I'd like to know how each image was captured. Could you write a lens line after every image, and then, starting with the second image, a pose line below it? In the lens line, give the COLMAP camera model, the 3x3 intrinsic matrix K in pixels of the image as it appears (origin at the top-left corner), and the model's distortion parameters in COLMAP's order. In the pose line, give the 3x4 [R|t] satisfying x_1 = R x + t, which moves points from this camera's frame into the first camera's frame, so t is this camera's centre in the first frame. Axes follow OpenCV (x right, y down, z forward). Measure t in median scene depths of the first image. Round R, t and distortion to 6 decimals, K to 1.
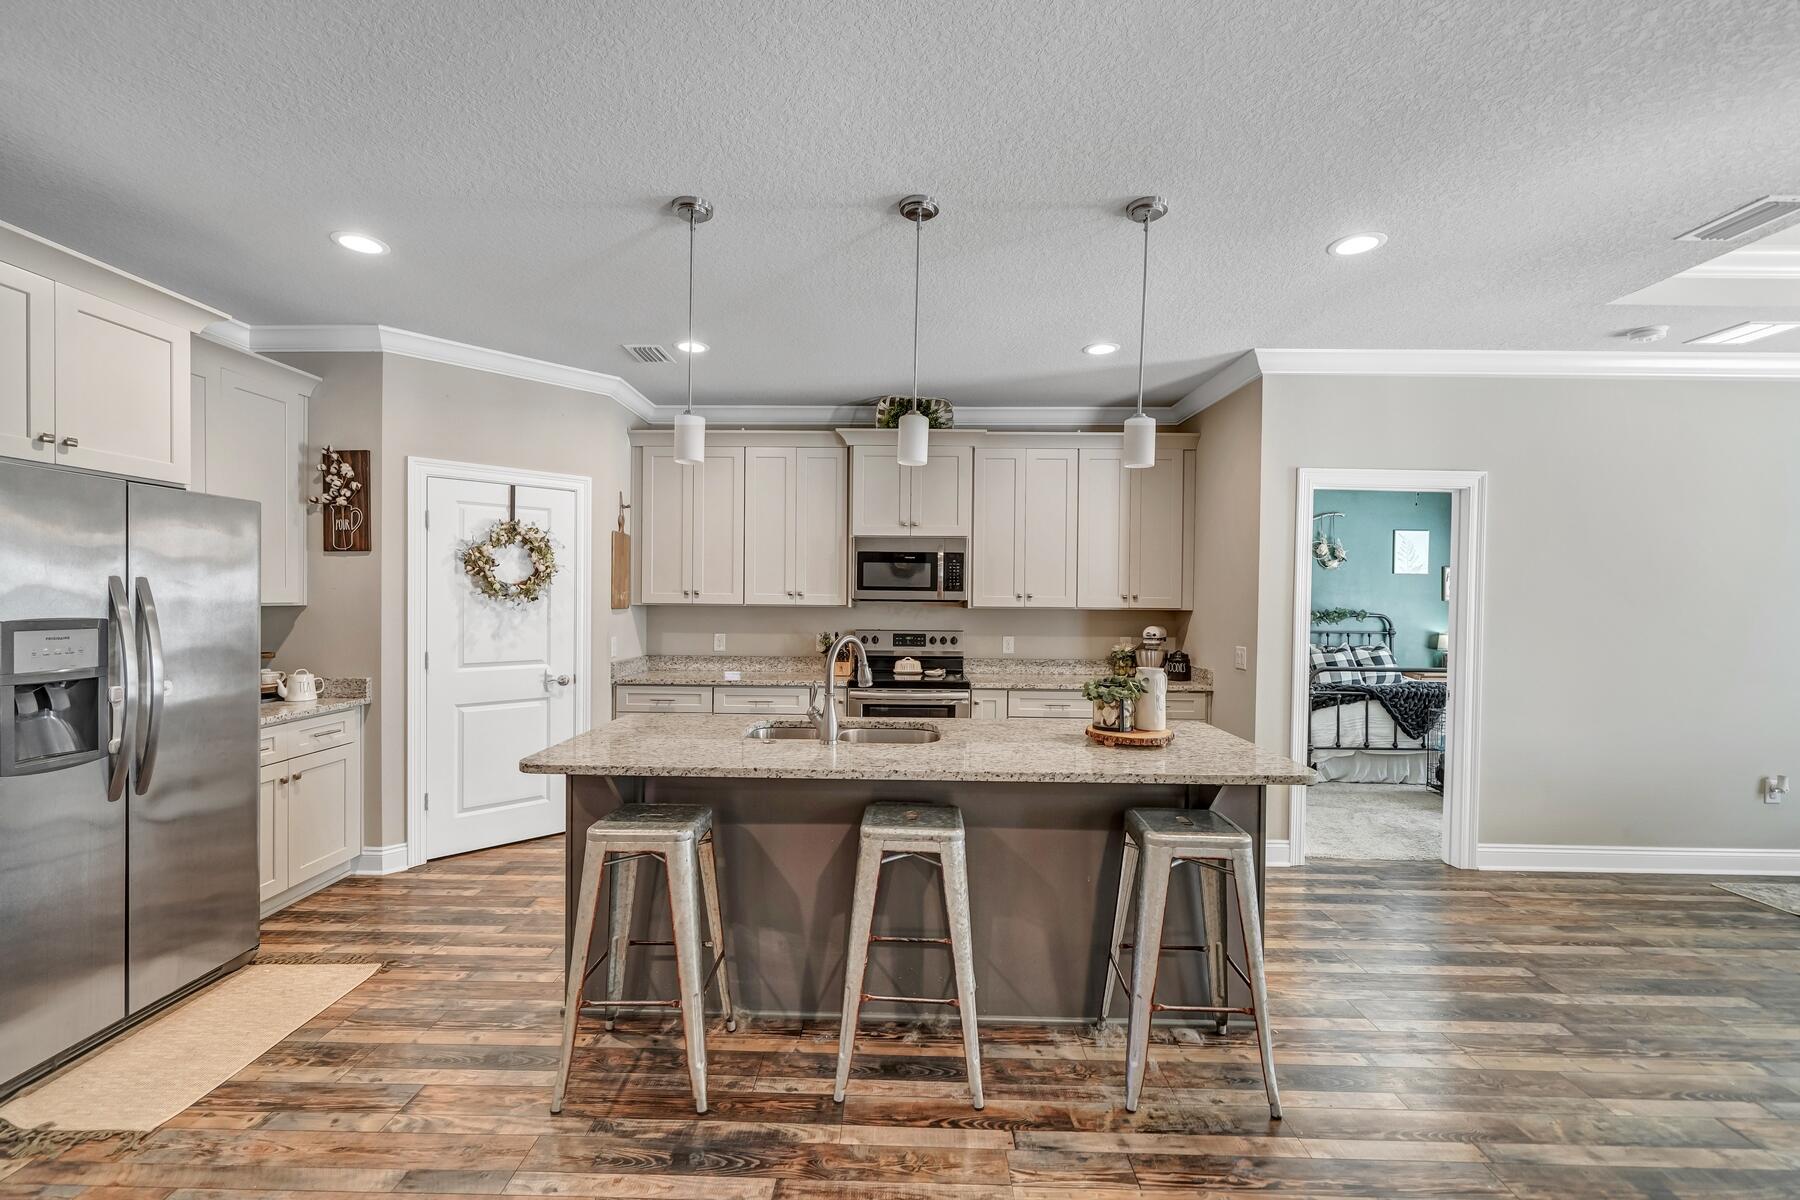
lens RADIAL K [[745.2, 0, 895.9], [0, 745.2, 603.2], [0, 0, 1]] dist [-0.000009, 0.000054]
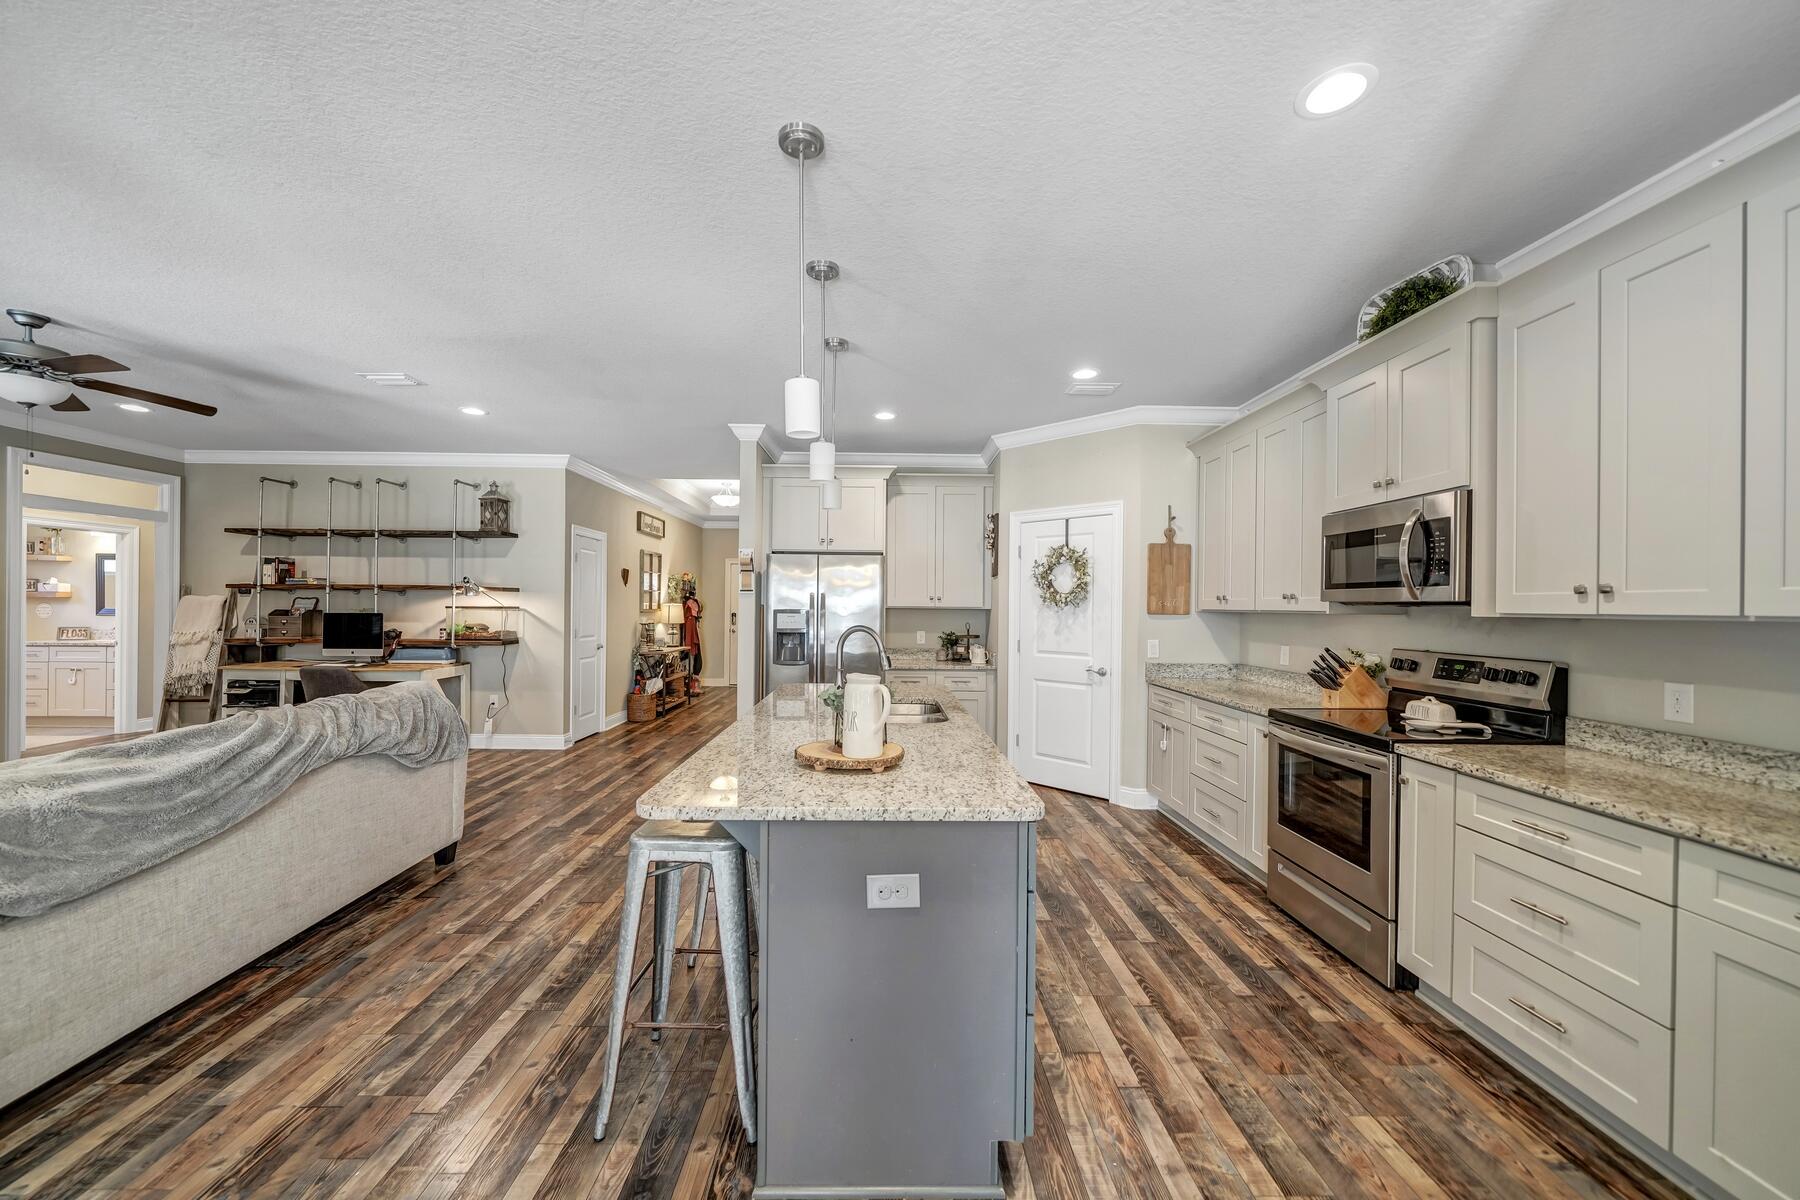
lens RADIAL K [[680.0, 0, 894.1], [0, 680.0, 604.8], [0, 0, 1]] dist [-0.001312, -0.000120]
pose [[0.032757, -0.010980, -0.999403, 0.609479], [-0.018004, 0.999771, -0.011574, 0.012453], [0.999301, 0.018373, 0.032552, 0.587667]]
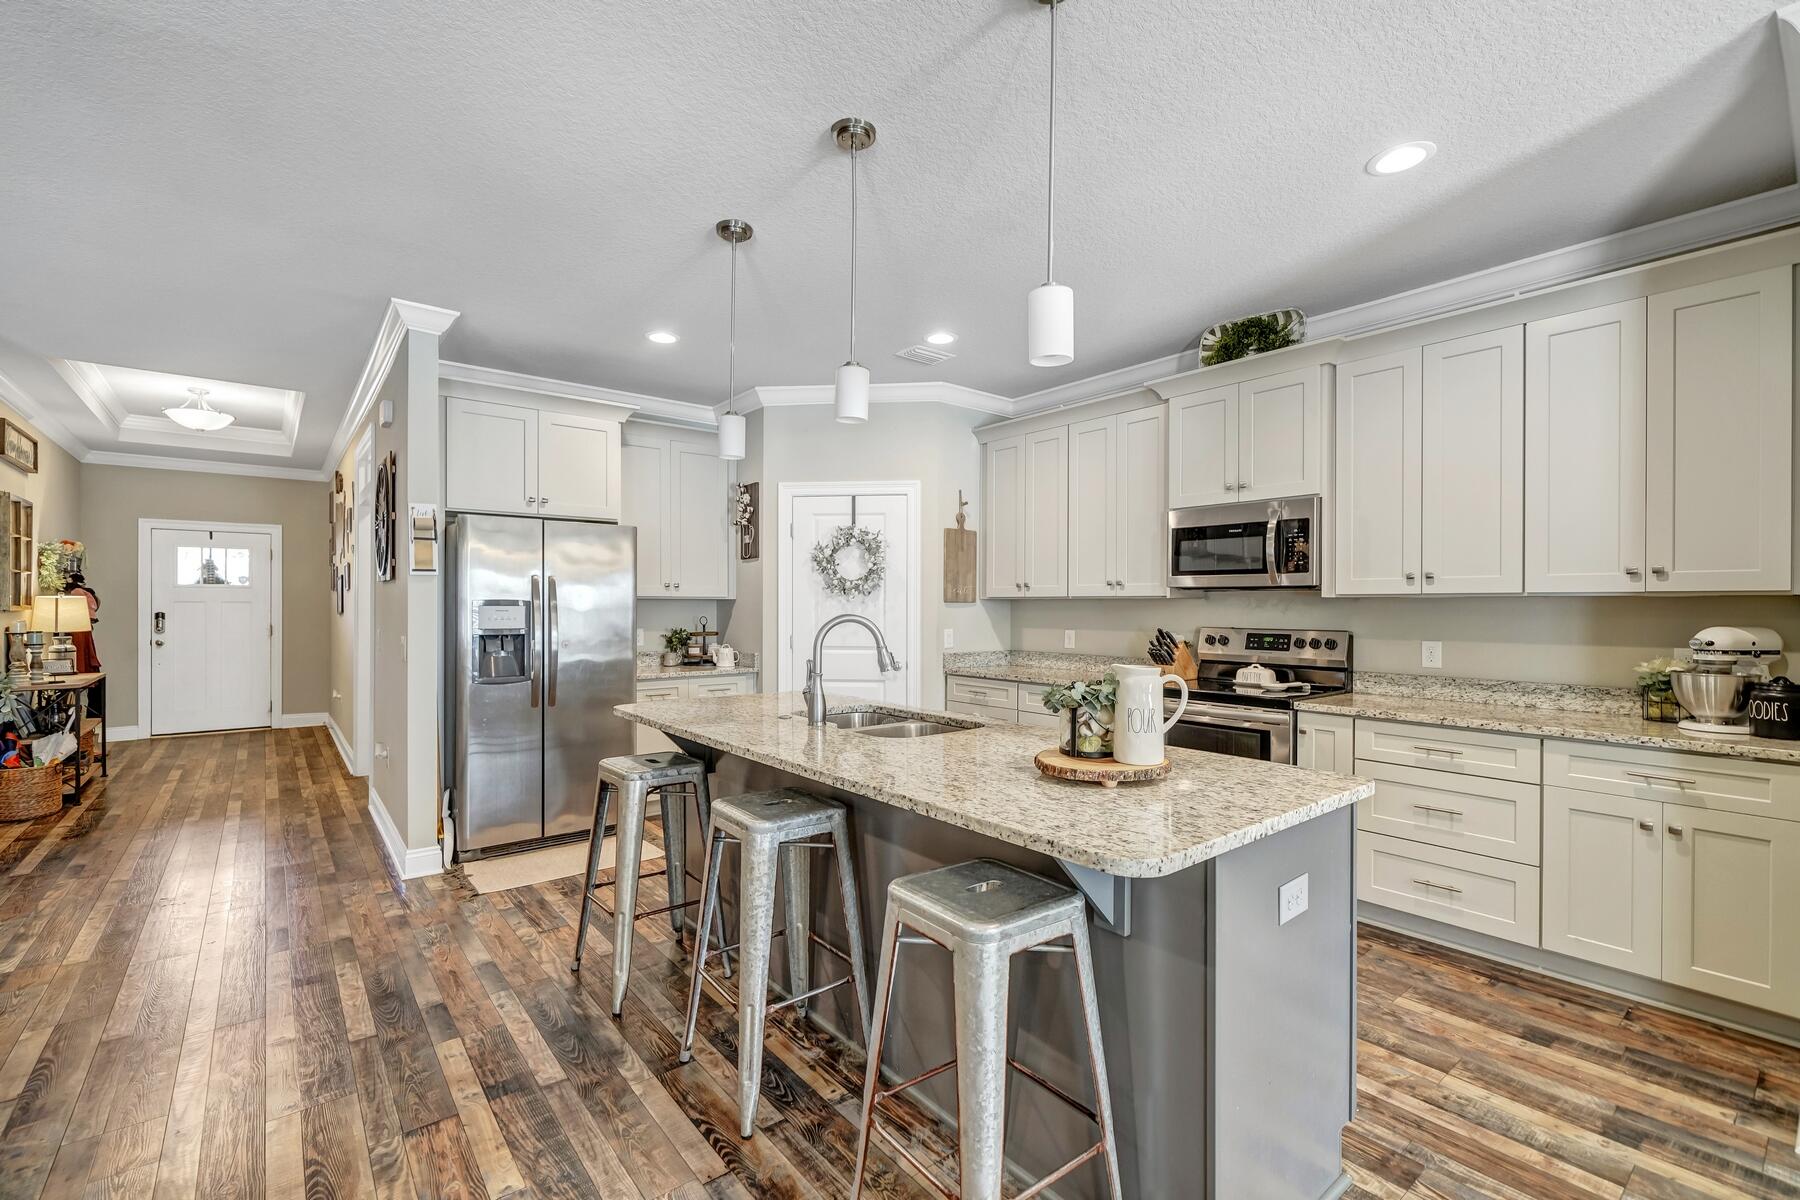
lens RADIAL K [[781.9, 0, 900.2], [0, 781.9, 606.5], [0, 0, 1]] dist [0.001465, 0.000339]
pose [[0.642337, -0.006612, -0.766394, 0.423374], [-0.001700, 0.999948, -0.010052, 0.024868], [0.766421, 0.007760, 0.642292, 0.240361]]
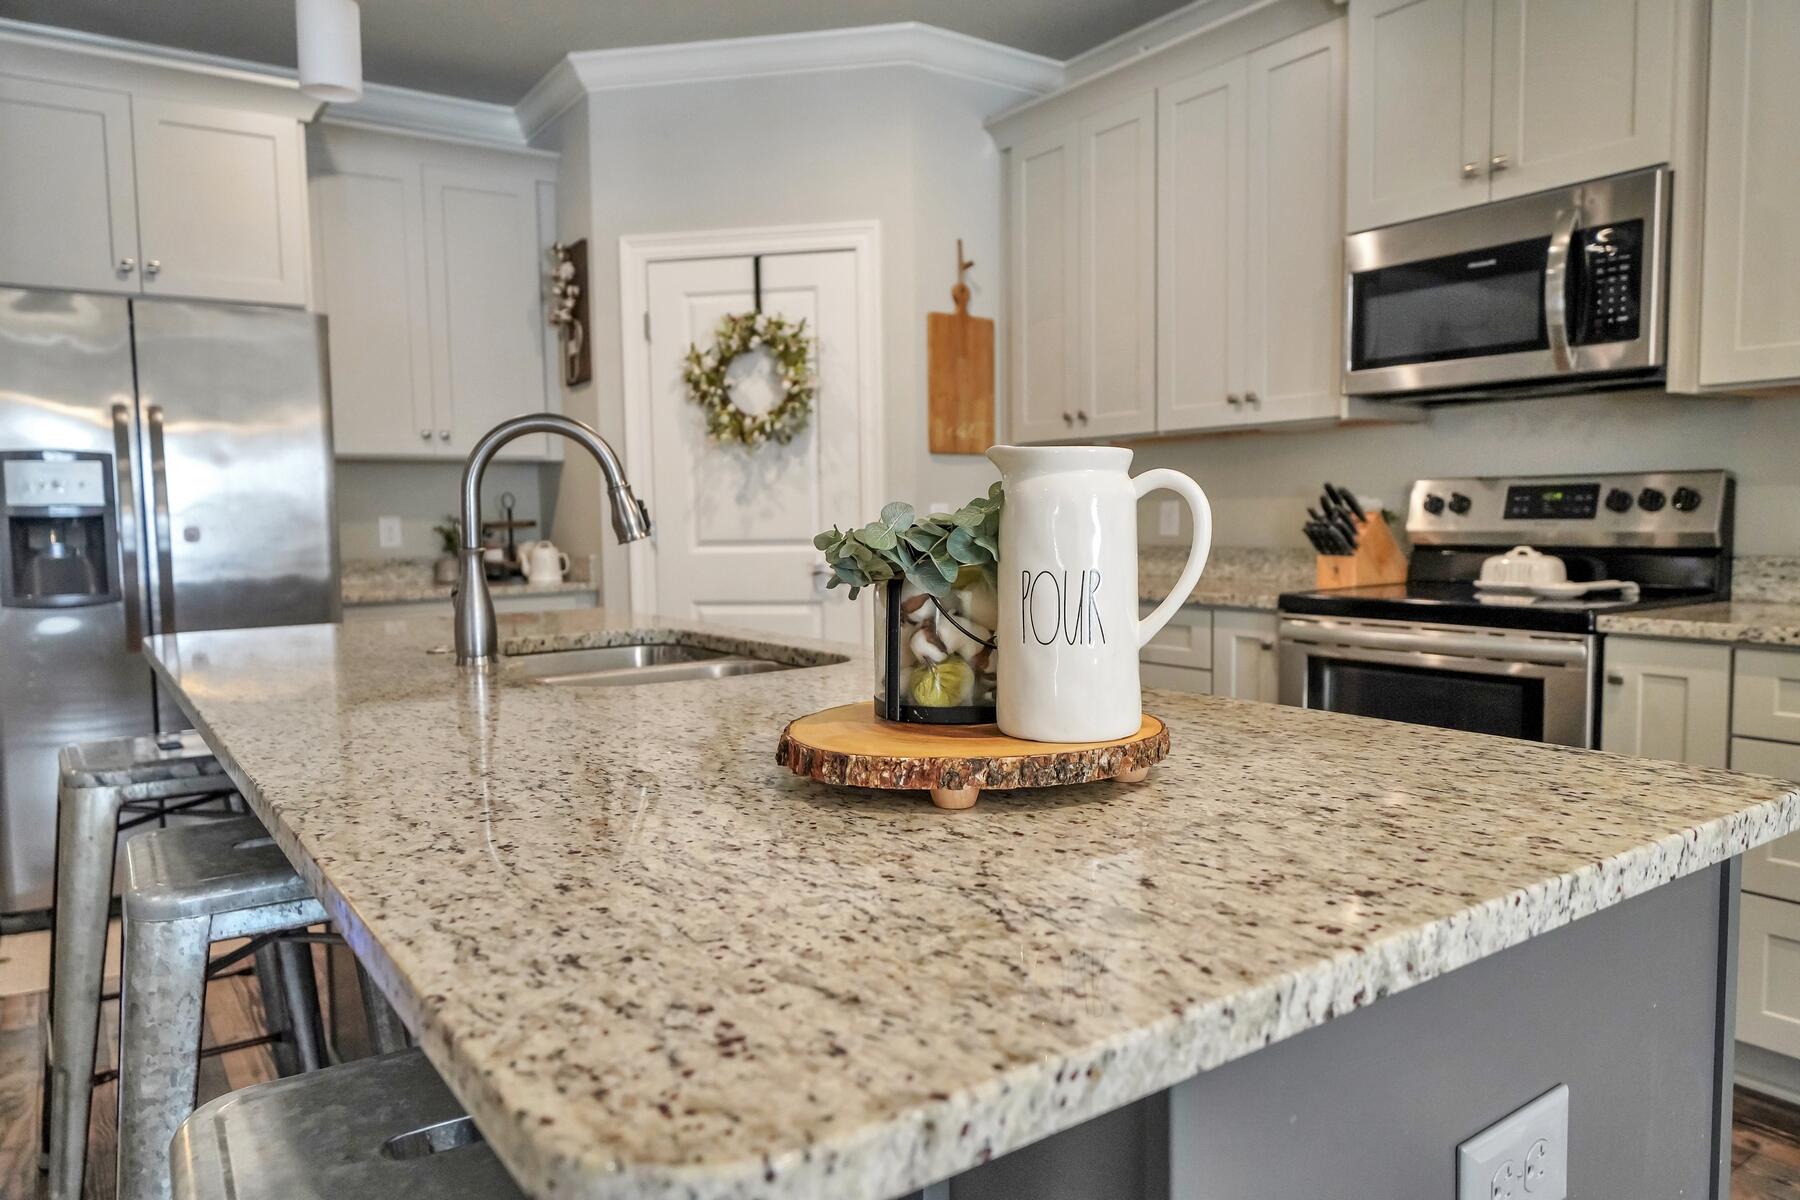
lens RADIAL K [[1214.6, 0, 893.9], [0, 1214.6, 604.6], [0, 0, 1]] dist [0.001854, -0.001340]
pose [[0.580420, 0.041832, -0.813242, 0.349840], [0.016554, 0.997867, 0.063144, 0.062878], [0.814149, -0.050112, 0.578490, 0.439700]]
